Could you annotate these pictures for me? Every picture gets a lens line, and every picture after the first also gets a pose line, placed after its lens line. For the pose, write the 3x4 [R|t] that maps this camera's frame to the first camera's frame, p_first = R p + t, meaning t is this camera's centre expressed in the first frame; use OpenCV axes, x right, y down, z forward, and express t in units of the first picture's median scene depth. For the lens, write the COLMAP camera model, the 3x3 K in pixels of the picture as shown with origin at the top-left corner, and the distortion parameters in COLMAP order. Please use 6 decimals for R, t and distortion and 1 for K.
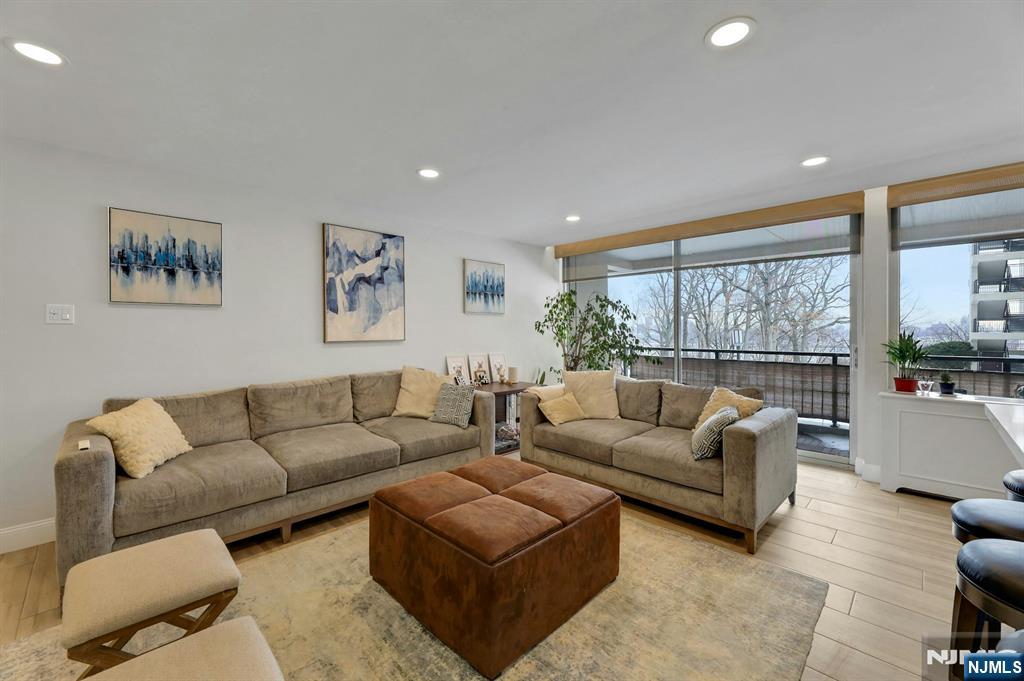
lens RADIAL K [[424.6, 0, 534.4], [0, 424.6, 334.1], [0, 0, 1]] dist [0.000008, -0.001068]
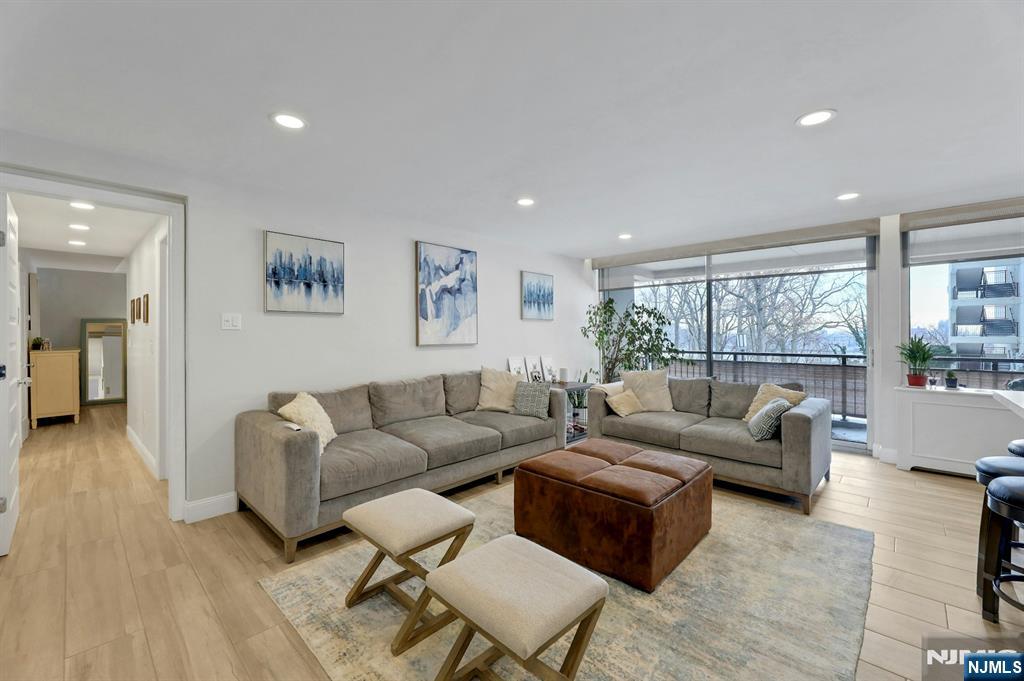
lens RADIAL K [[424.6, 0, 533.9], [0, 424.6, 335.8], [0, 0, 1]] dist [0.000008, -0.001068]
pose [[0.999614, -0.000706, 0.027769, -0.250207], [0.000880, 0.999980, -0.006264, 0.000277], [-0.027764, 0.006286, 0.999595, -0.174464]]
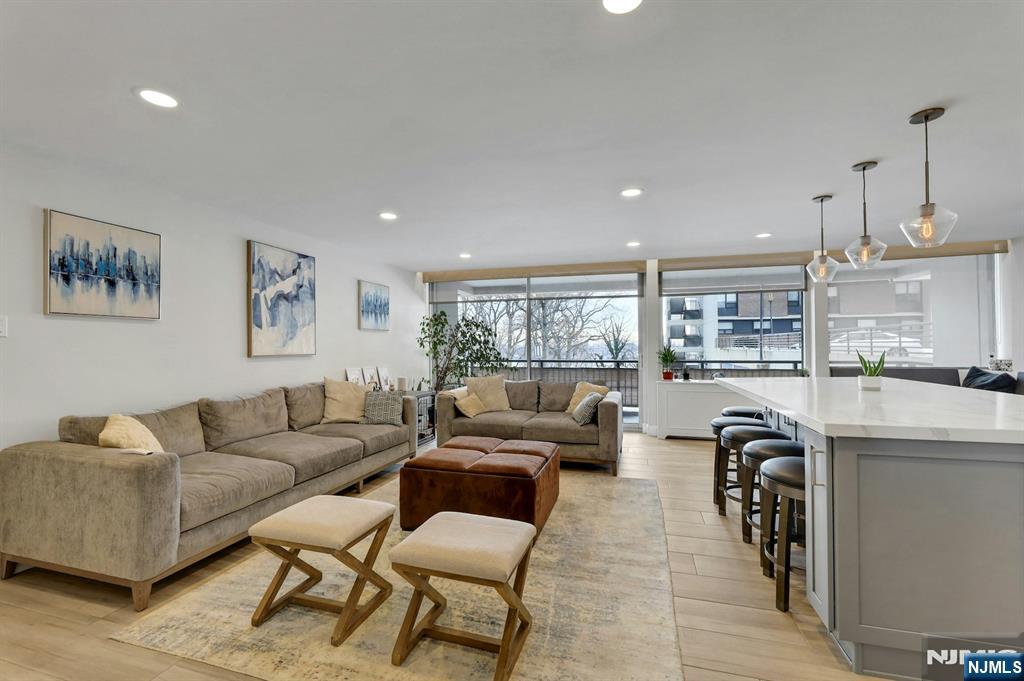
lens RADIAL K [[424.6, 0, 529.9], [0, 424.6, 341.9], [0, 0, 1]] dist [0.000008, -0.001068]
pose [[0.878689, 0.001342, 0.477393, -0.457356], [0.008928, 0.999775, -0.019243, 0.011392], [-0.477311, 0.021171, 0.878479, -0.255924]]
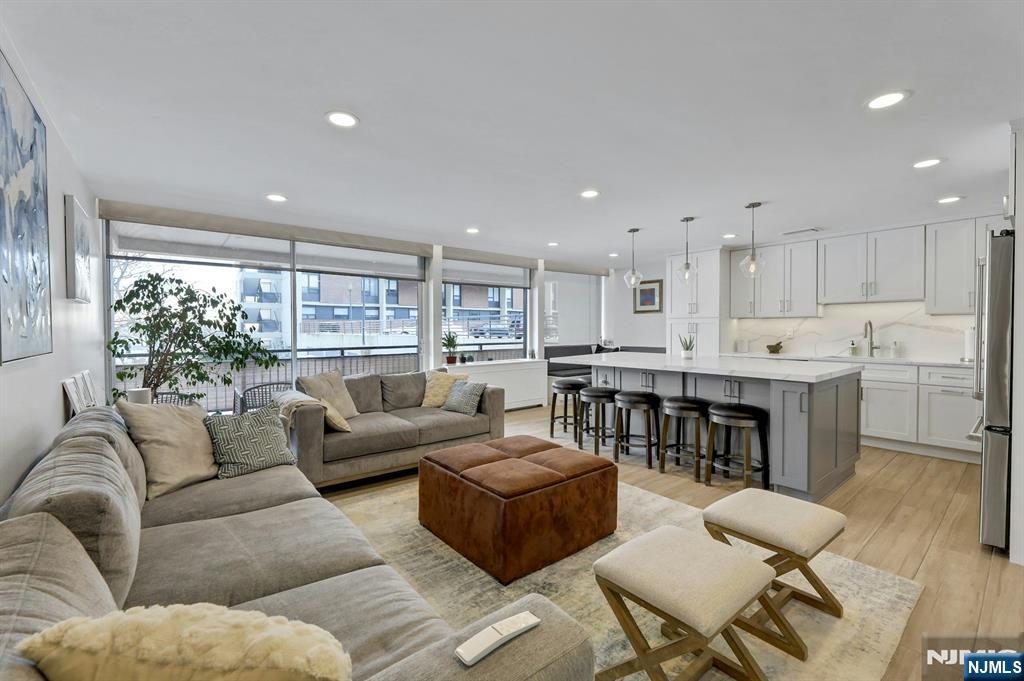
lens RADIAL K [[424.6, 0, 497.6], [0, 424.6, 326.6], [0, 0, 1]] dist [0.000008, -0.001068]
pose [[0.139450, 0.006054, 0.990211, -0.917328], [0.015677, 0.999842, -0.008321, -0.003598], [-0.990105, 0.016684, 0.139333, 0.598911]]
